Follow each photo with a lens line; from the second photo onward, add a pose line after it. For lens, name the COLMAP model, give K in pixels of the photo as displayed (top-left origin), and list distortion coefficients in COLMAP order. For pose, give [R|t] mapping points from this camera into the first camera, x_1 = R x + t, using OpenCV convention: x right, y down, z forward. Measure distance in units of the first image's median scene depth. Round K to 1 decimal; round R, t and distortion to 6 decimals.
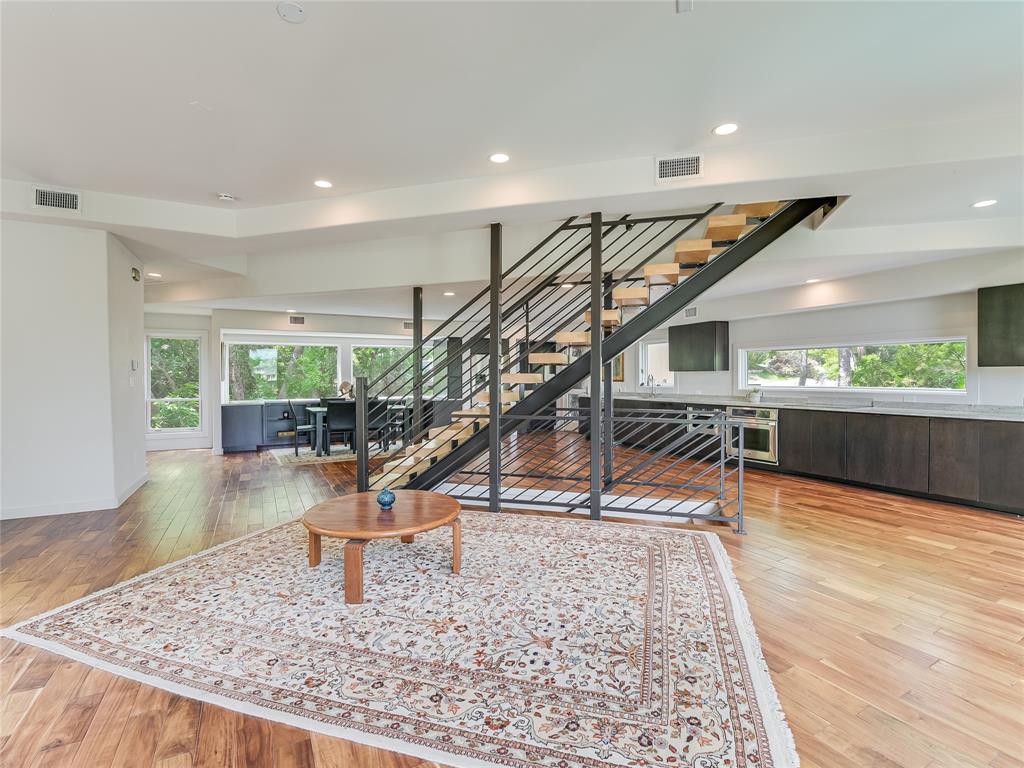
lens RADIAL K [[476.9, 0, 512.0], [0, 476.9, 384.0], [0, 0, 1]] dist [-0.014613, -0.000442]
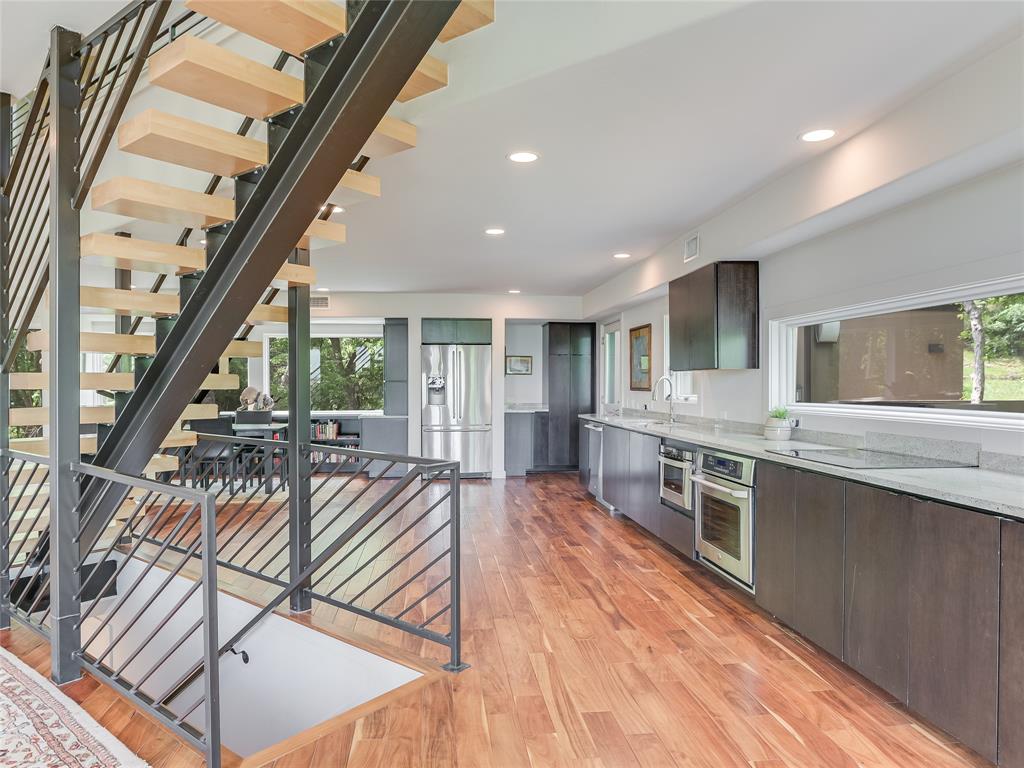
lens RADIAL K [[677.9, 0, 506.5], [0, 677.9, 388.7], [0, 0, 1]] dist [0.002216, 0.003750]
pose [[0.926470, 0.007452, -0.376294, 0.799892], [-0.010249, 0.999933, -0.005432, -0.004411], [0.376228, 0.008889, 0.926485, 0.505199]]
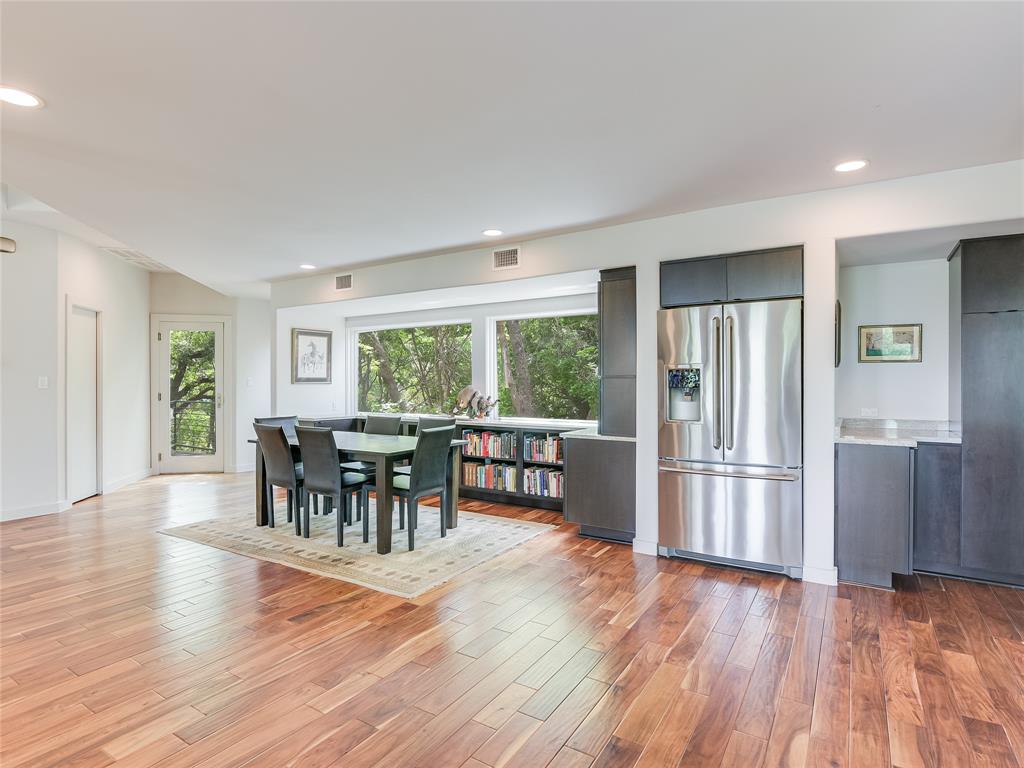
lens RADIAL K [[542.9, 0, 509.1], [0, 542.9, 376.0], [0, 0, 1]] dist [-0.005999, -0.000852]
pose [[0.486551, -0.006231, -0.873630, 0.461671], [-0.010860, 0.999854, -0.013180, -0.021276], [0.873585, 0.015900, 0.486412, 1.641538]]
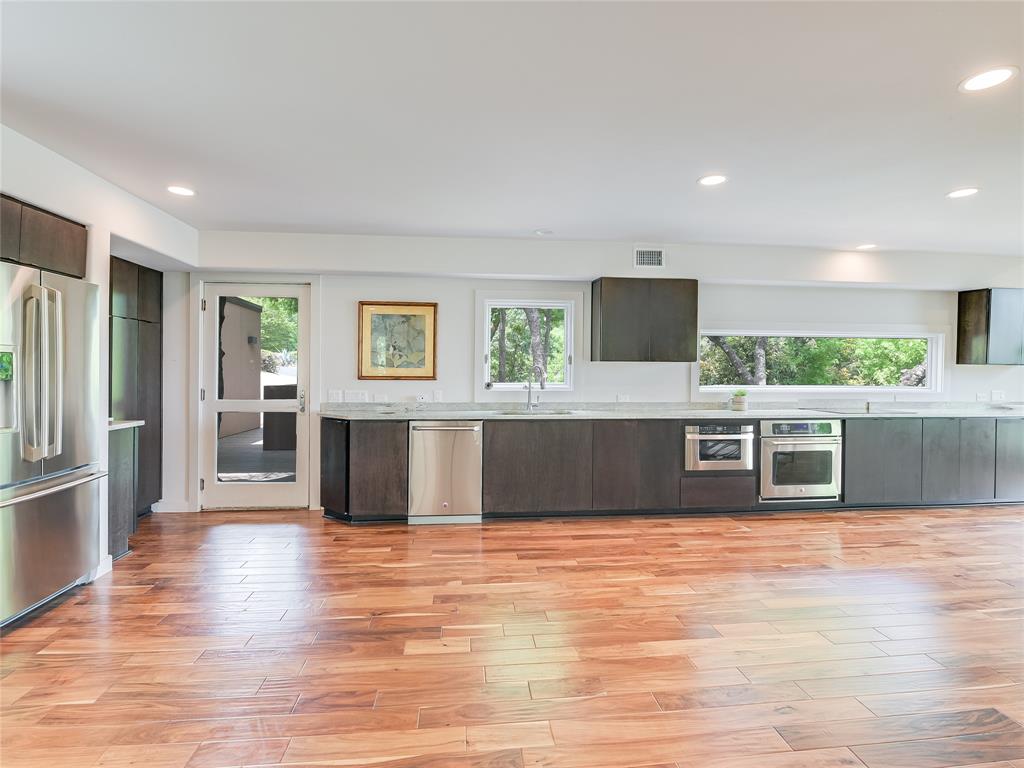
lens RADIAL K [[494.7, 0, 509.8], [0, 494.7, 379.1], [0, 0, 1]] dist [-0.025683, -0.000615]
pose [[0.393952, -0.005951, 0.919112, -0.407525], [0.005206, 0.999977, 0.004243, -0.017706], [-0.919116, 0.003114, 0.393974, 1.604683]]
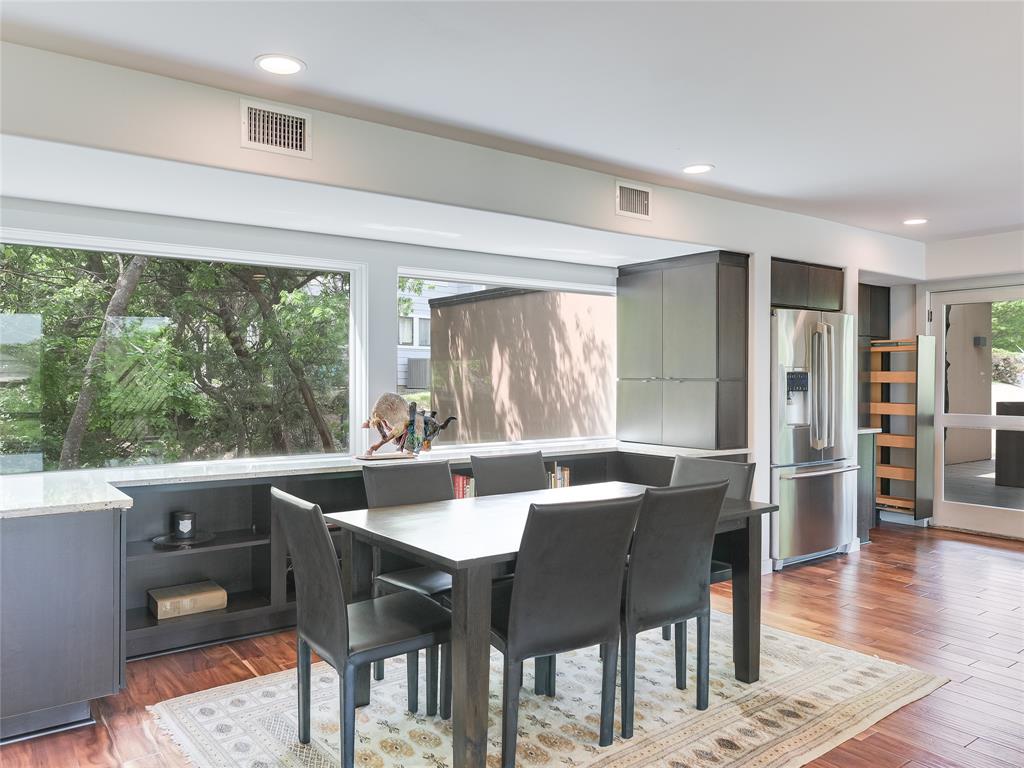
lens RADIAL K [[731.7, 0, 533.1], [0, 731.7, 382.8], [0, 0, 1]] dist [-0.000358, -0.005421]
pose [[0.990664, 0.001656, 0.136314, -0.726201], [0.000140, 0.999913, -0.013167, -0.015541], [-0.136324, 0.013063, 0.990578, 1.227084]]
